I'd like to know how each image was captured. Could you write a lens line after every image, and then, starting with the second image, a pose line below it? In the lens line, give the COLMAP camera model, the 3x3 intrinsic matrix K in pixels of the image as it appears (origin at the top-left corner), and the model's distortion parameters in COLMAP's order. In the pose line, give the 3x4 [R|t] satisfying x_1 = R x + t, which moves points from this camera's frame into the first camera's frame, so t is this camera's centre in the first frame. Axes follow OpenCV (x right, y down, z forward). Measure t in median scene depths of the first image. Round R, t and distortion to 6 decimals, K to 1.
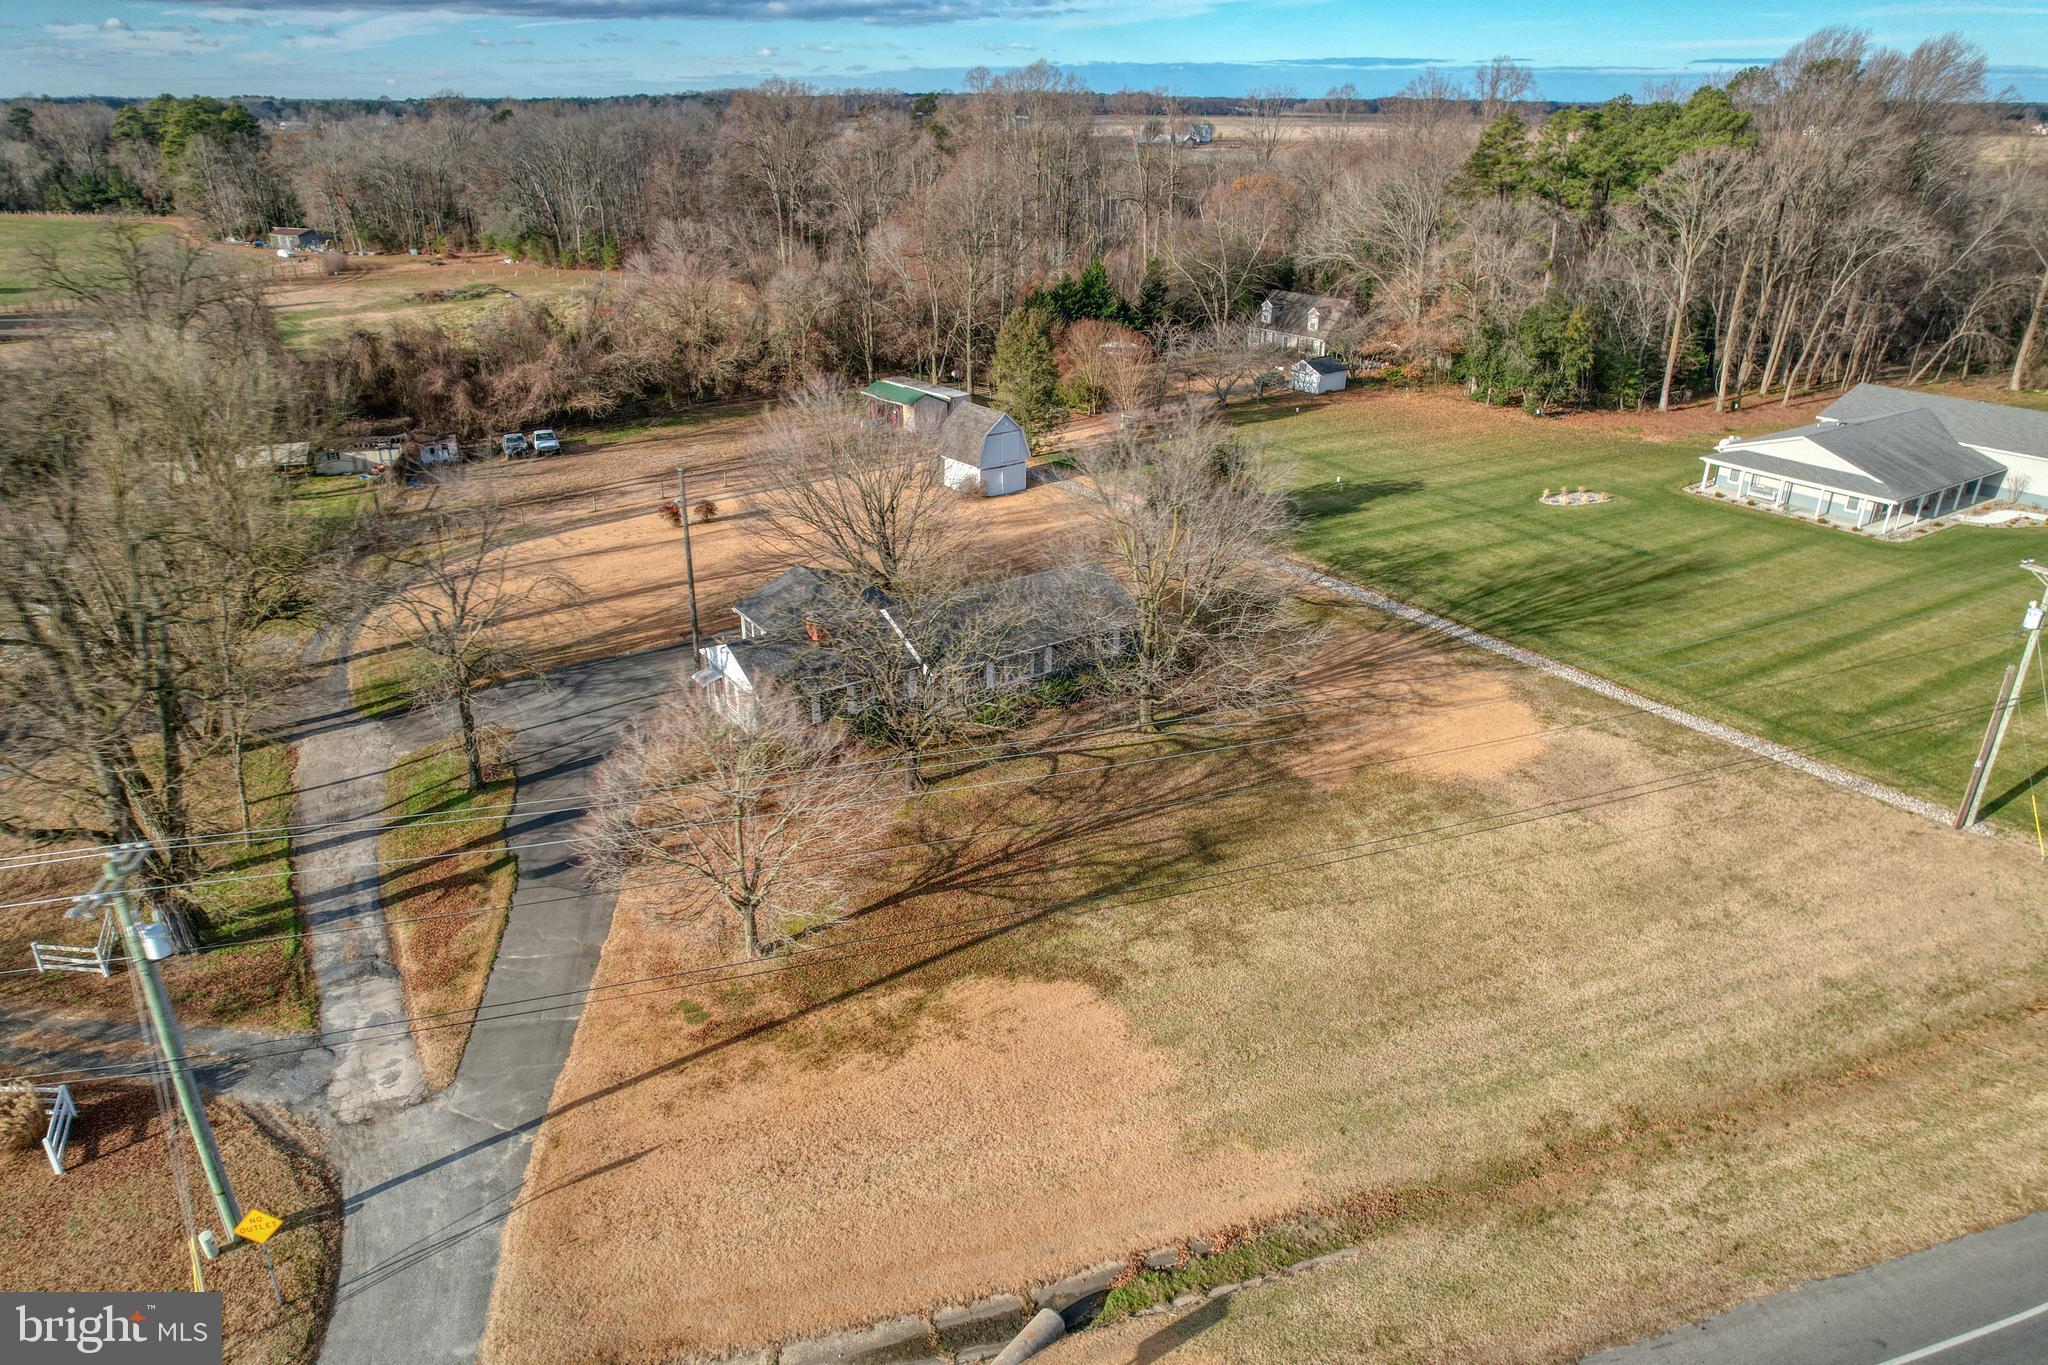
lens RADIAL K [[1341.3, 0, 1024.0], [0, 1341.3, 682.5], [0, 0, 1]] dist [-0.074475, 0.056267]
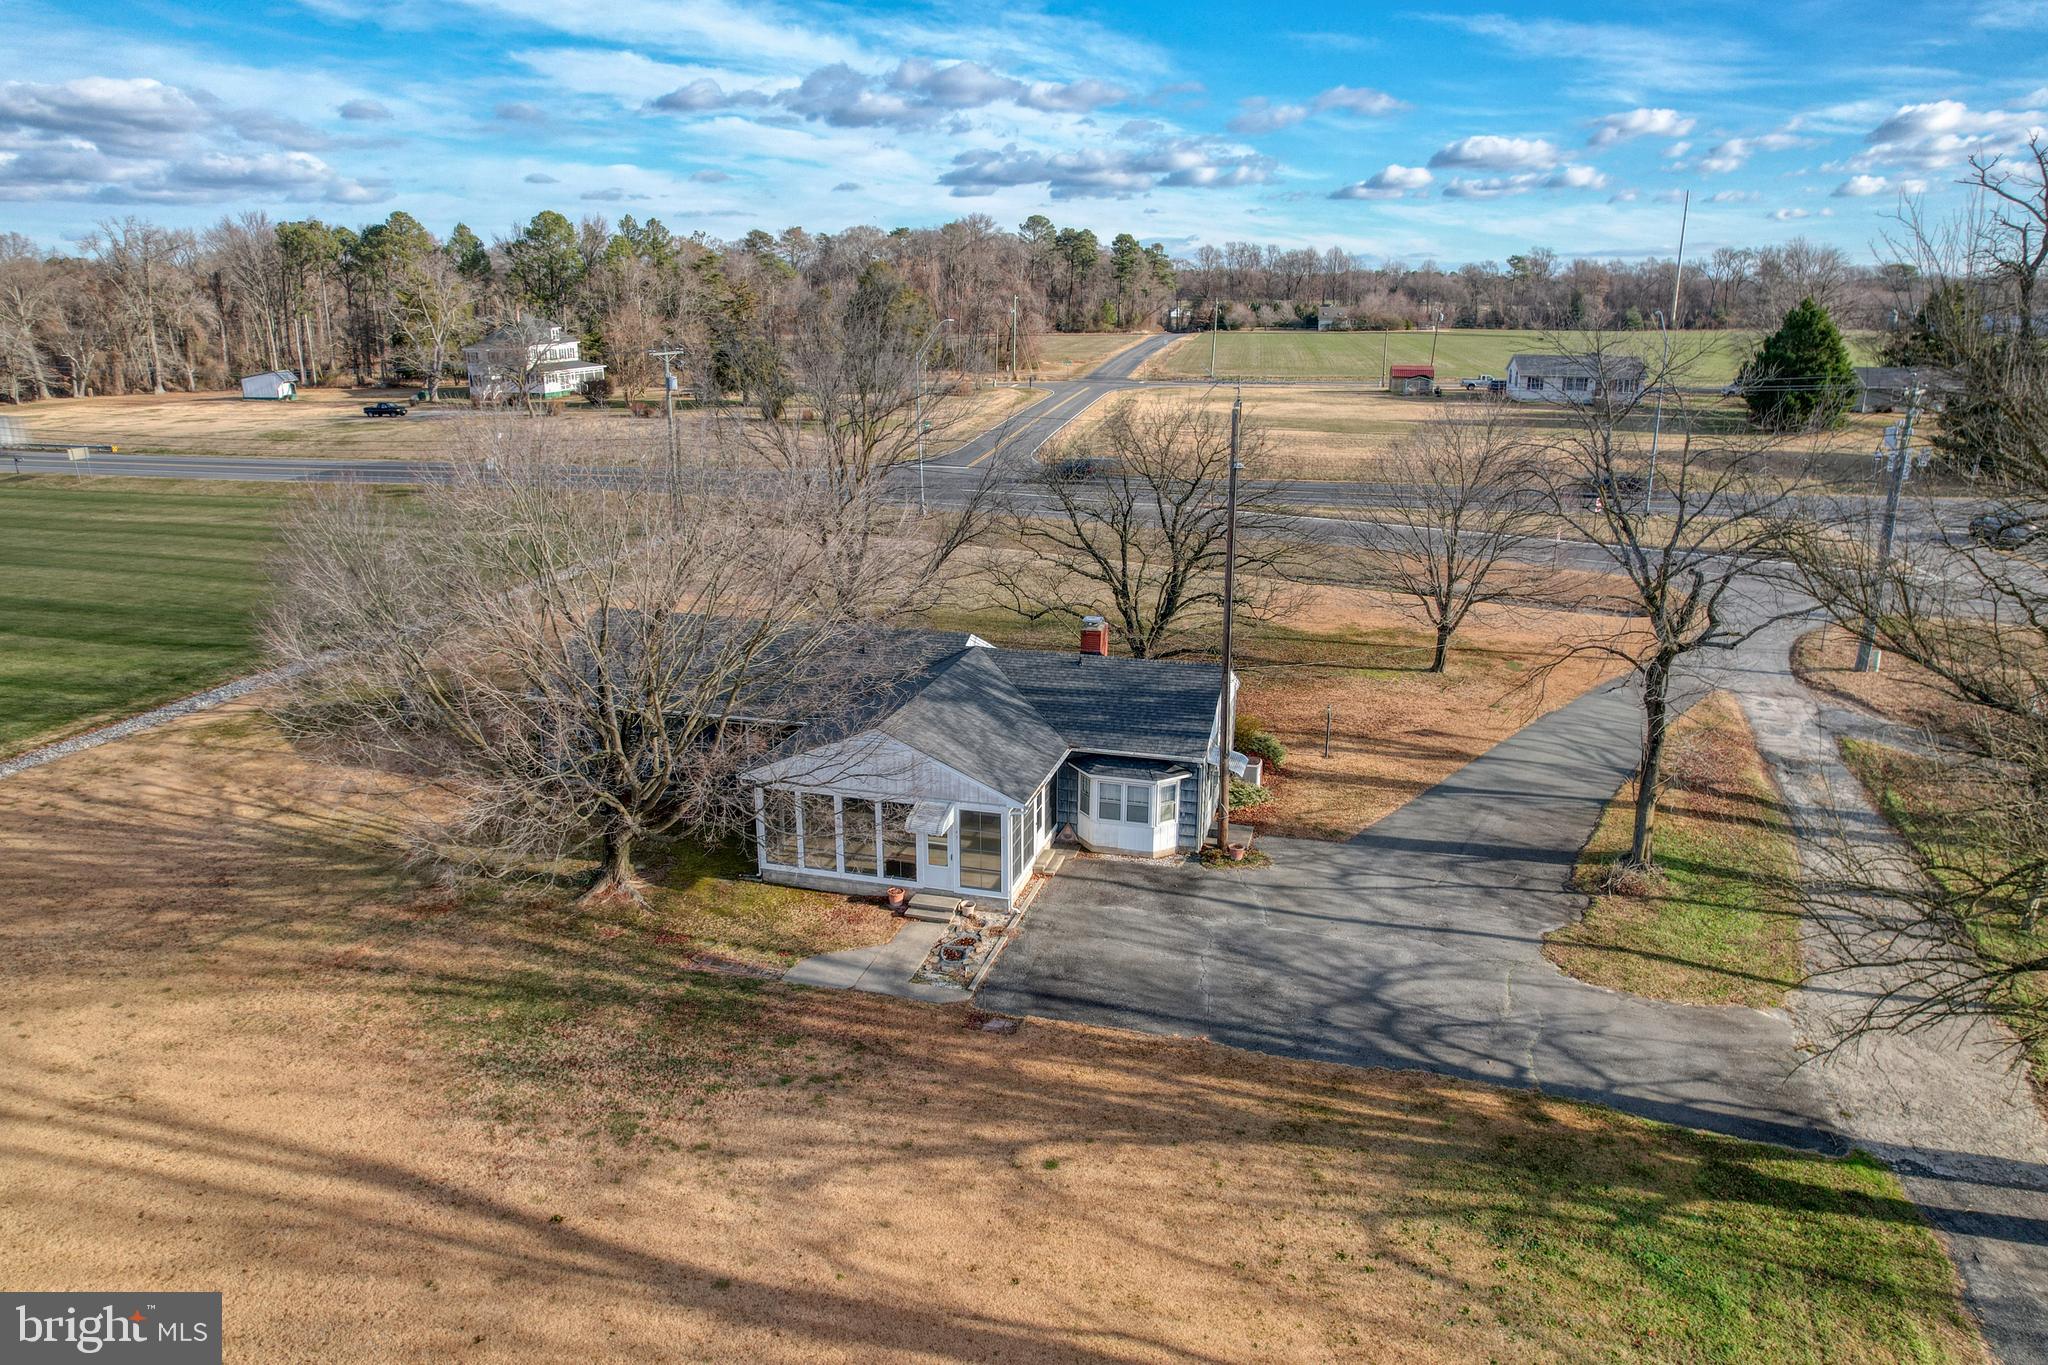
lens RADIAL K [[1341.3, 0, 1024.0], [0, 1341.3, 682.5], [0, 0, 1]] dist [-0.074475, 0.056267]
pose [[-0.644033, -0.223720, 0.731554, -0.480736], [0.303052, 0.803434, 0.512498, -0.288275], [-0.702411, 0.551764, -0.449639, 1.044402]]
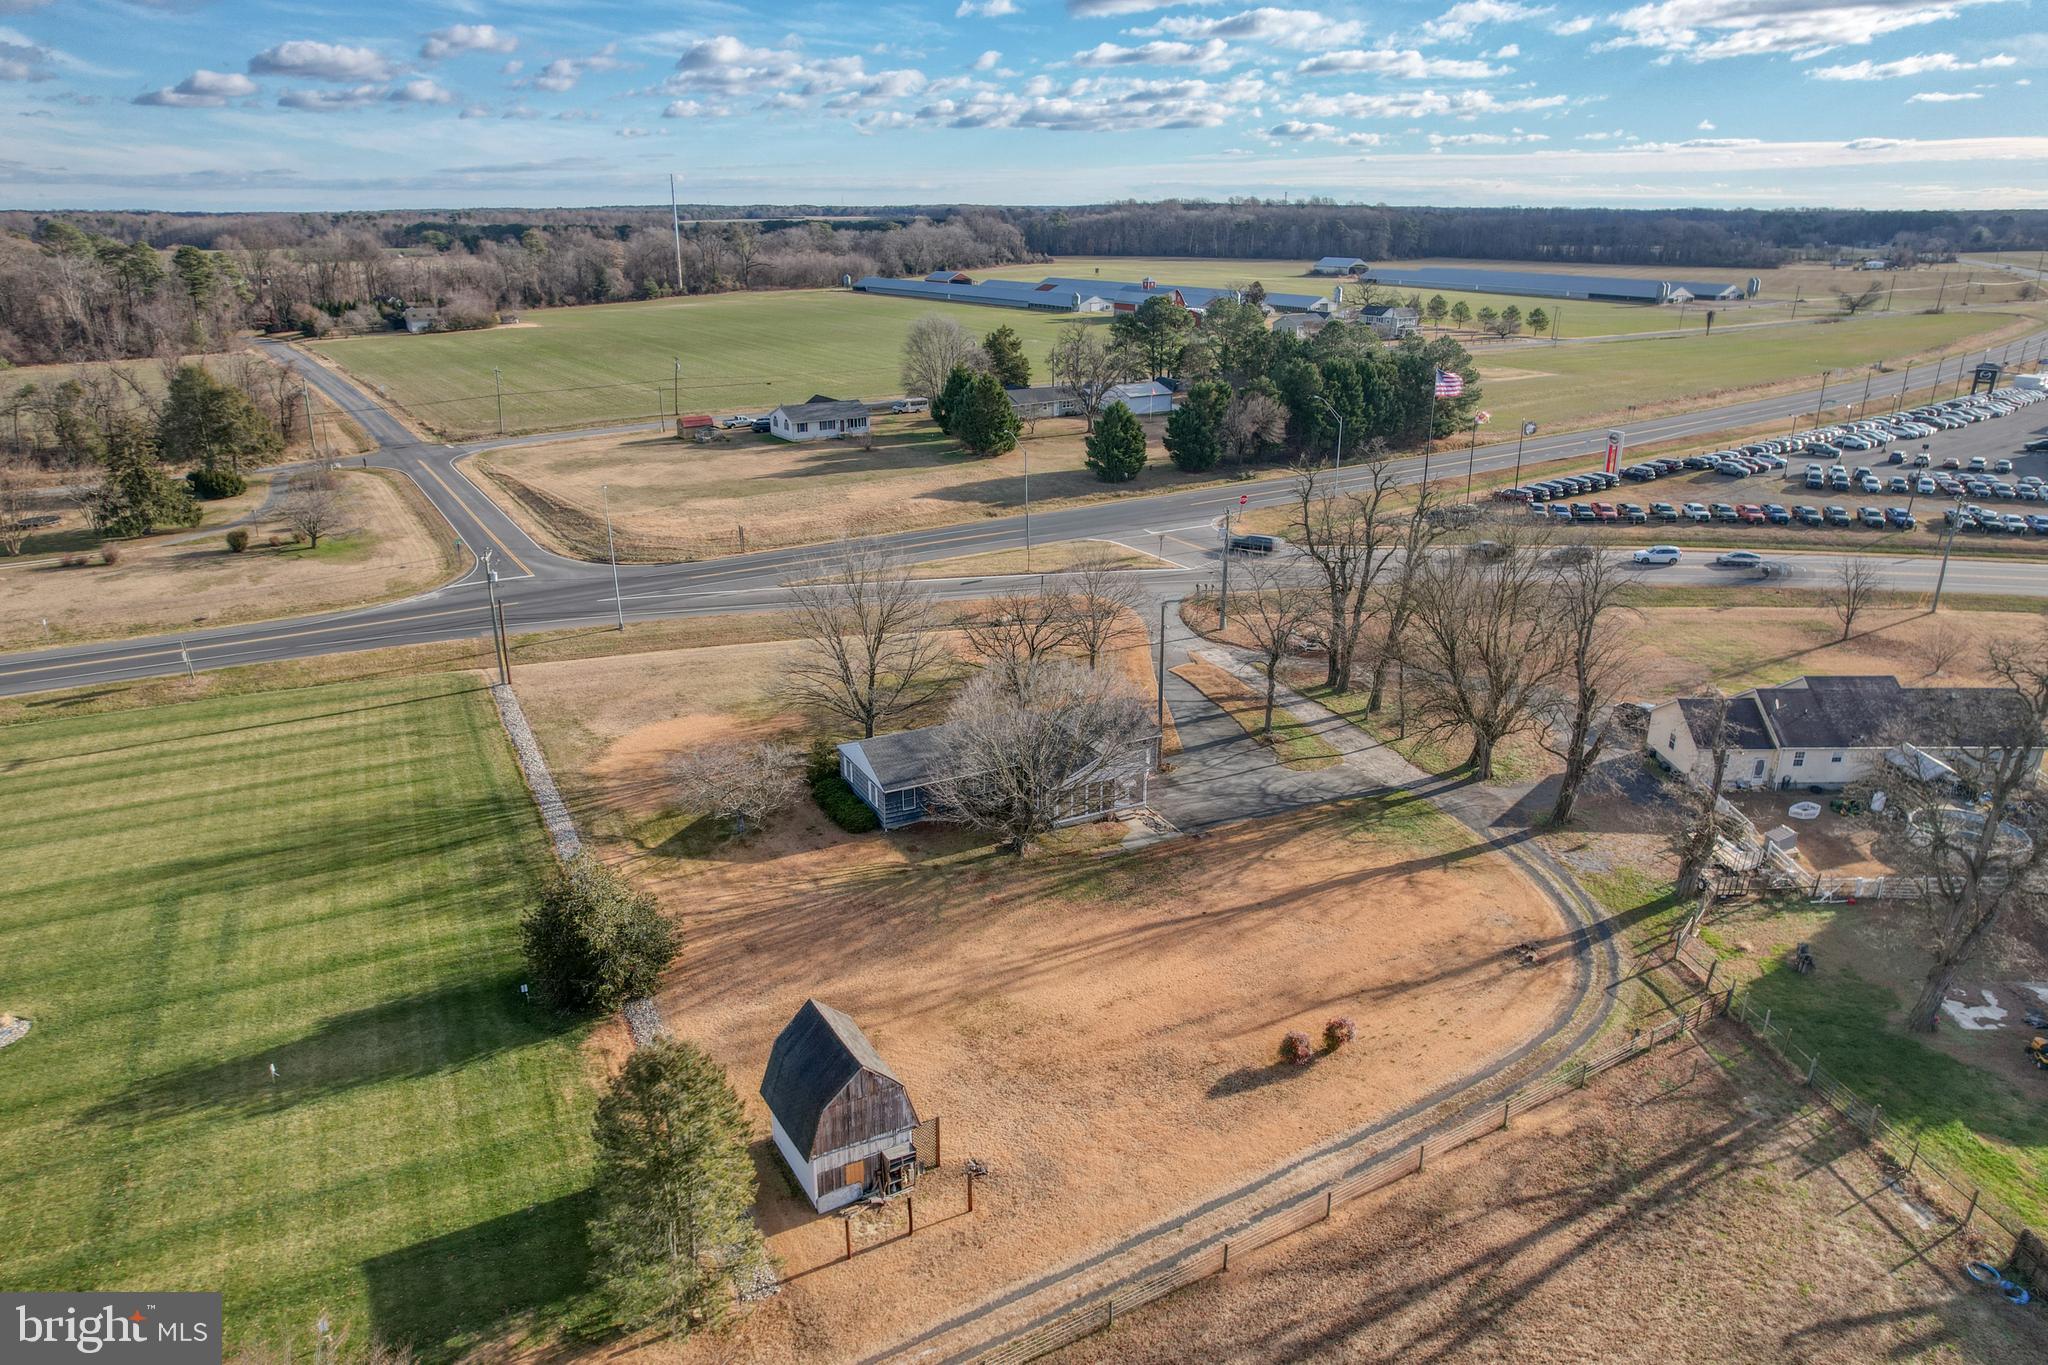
lens RADIAL K [[1341.3, 0, 1024.0], [0, 1341.3, 682.5], [0, 0, 1]] dist [-0.074475, 0.056267]
pose [[-0.991507, -0.044683, 0.122138, -0.222169], [0.050909, 0.730840, 0.680647, -0.847068], [-0.119677, 0.681084, -0.722358, 1.634102]]
